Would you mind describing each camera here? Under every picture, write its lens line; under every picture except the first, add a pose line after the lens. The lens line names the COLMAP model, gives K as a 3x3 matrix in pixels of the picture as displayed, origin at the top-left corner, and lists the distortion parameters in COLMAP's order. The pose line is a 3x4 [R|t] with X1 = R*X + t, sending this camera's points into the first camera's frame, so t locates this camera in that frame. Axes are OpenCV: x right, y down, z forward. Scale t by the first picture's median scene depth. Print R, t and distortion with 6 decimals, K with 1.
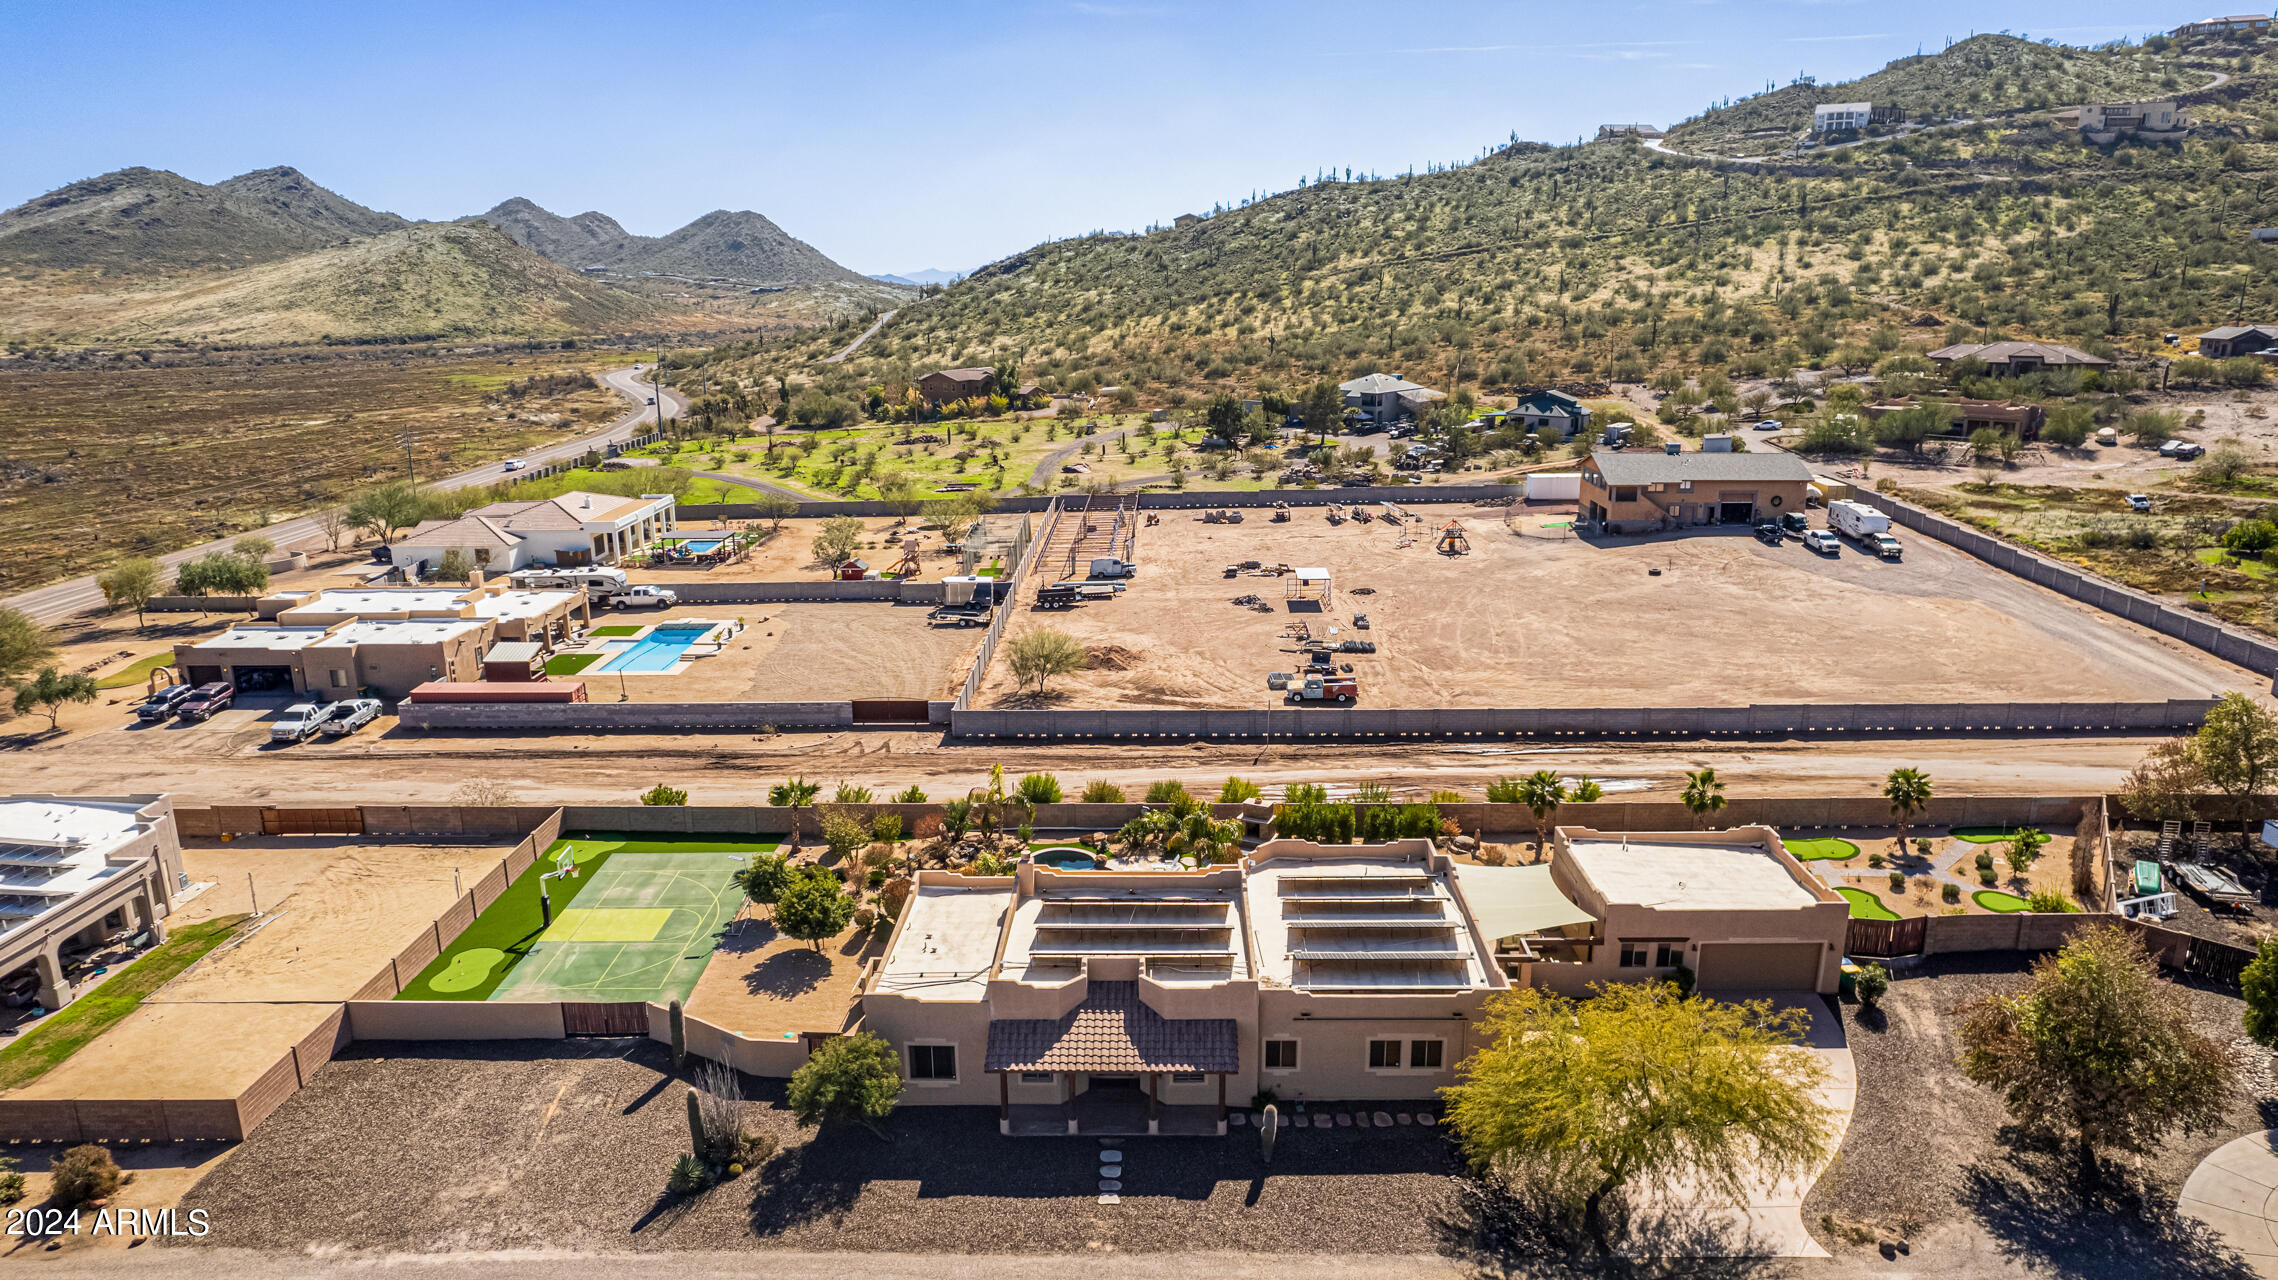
lens RADIAL K [[1455.1, 0, 1140.0], [0, 1455.1, 643.3], [0, 0, 1]] dist [-0.079562, 0.069611]
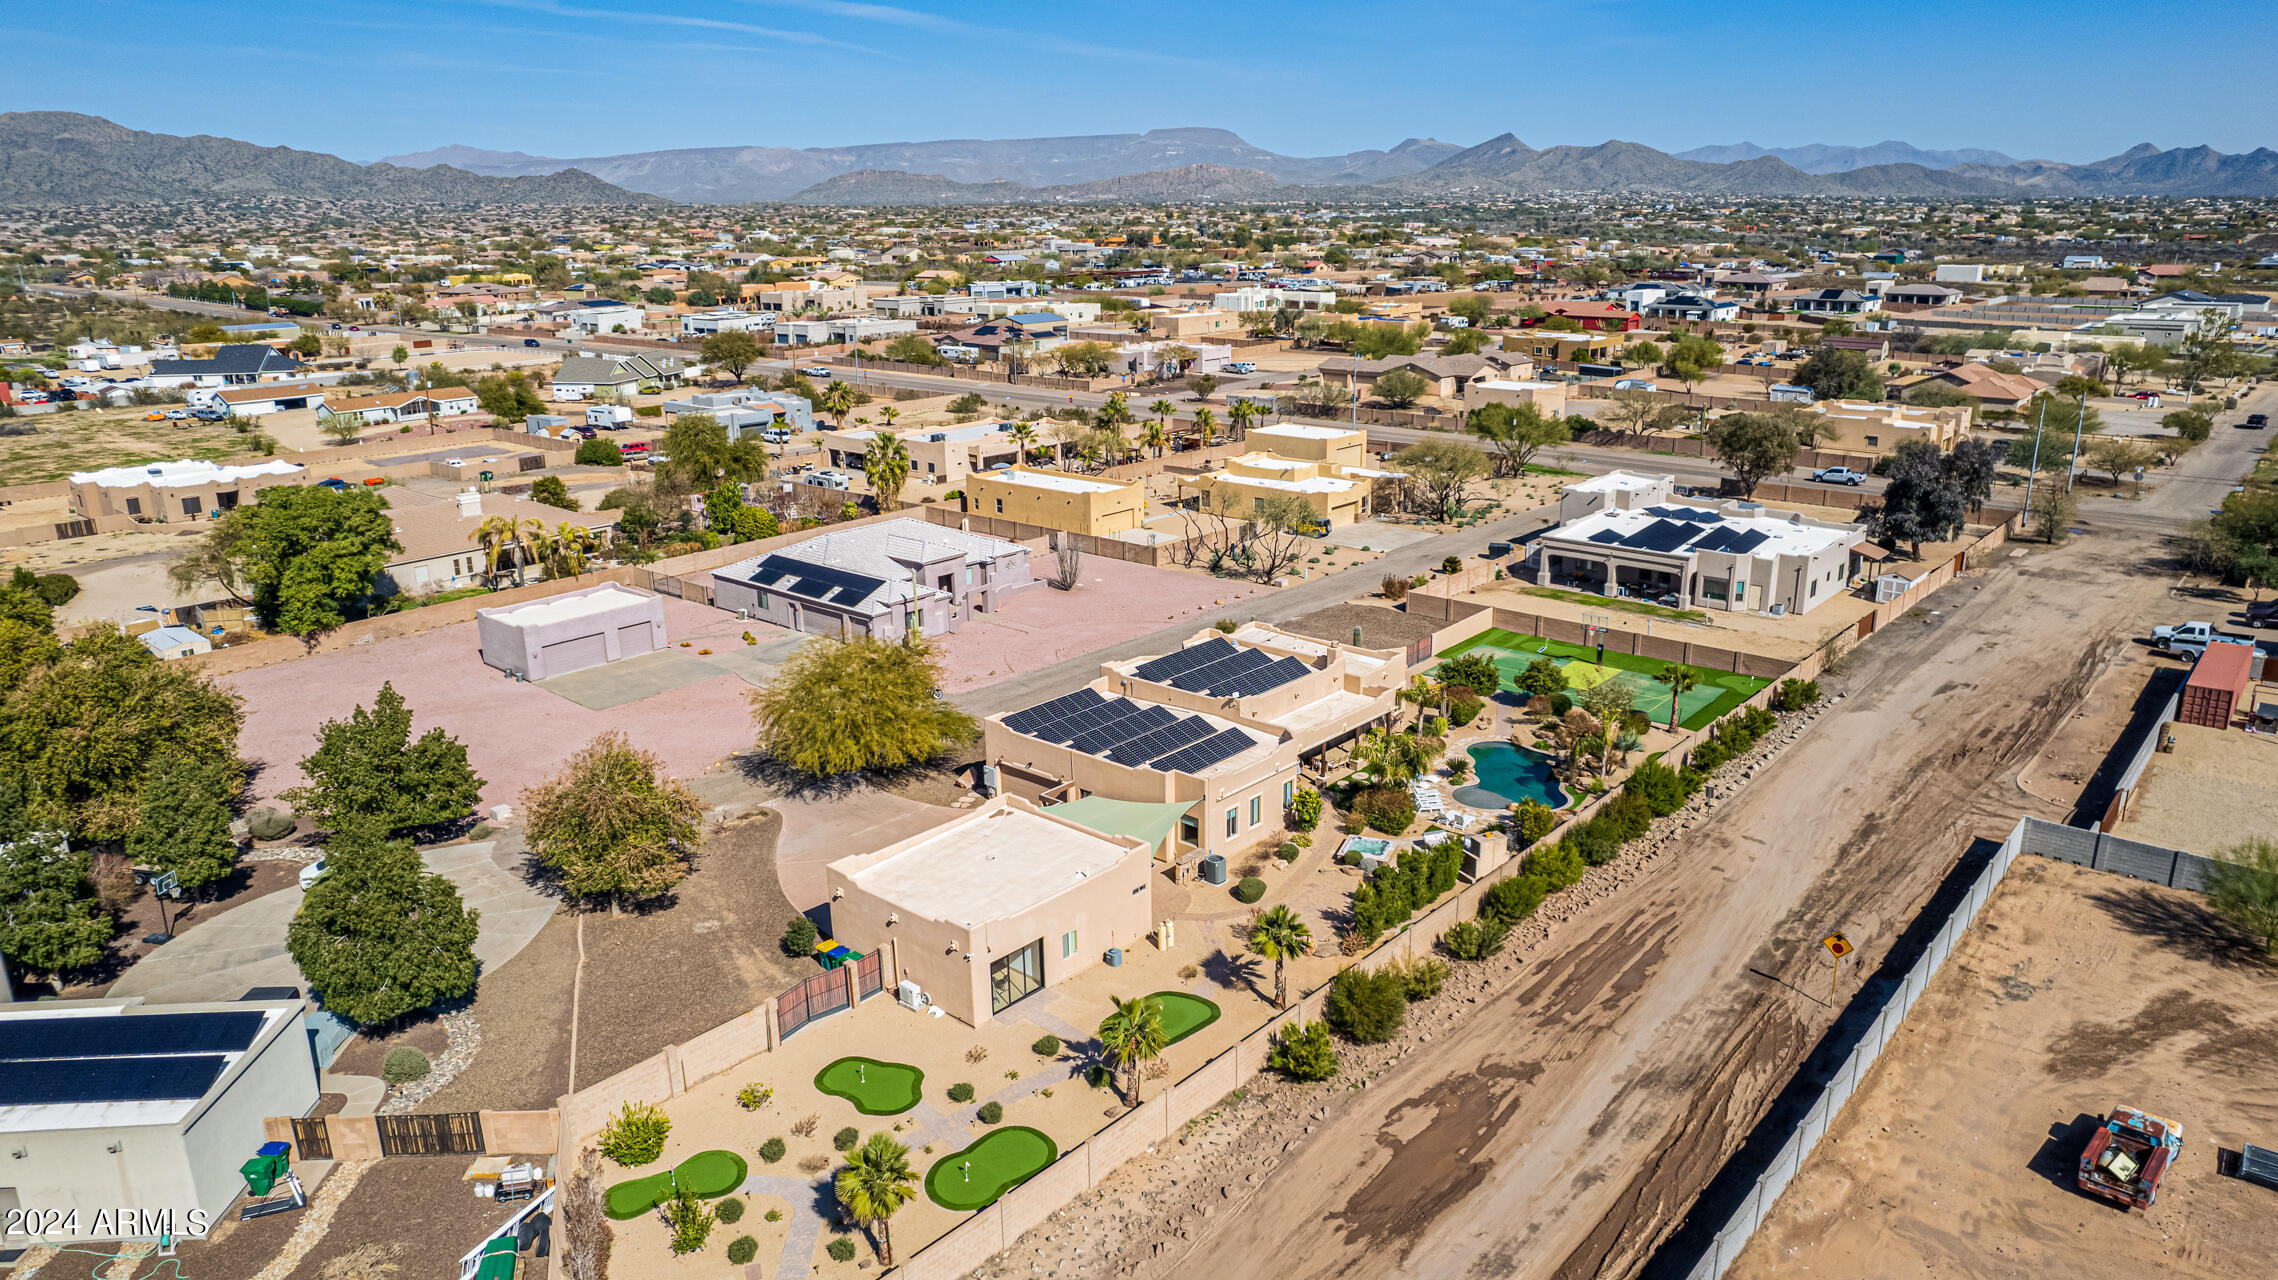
lens RADIAL K [[1477.4, 0, 1142.4], [0, 1477.4, 641.9], [0, 0, 1]] dist [-0.071159, 0.057419]
pose [[-0.647293, 0.234070, -0.725412, 0.799967], [-0.171232, 0.882707, 0.437617, -0.329259], [0.742759, 0.407480, -0.531290, 1.242597]]
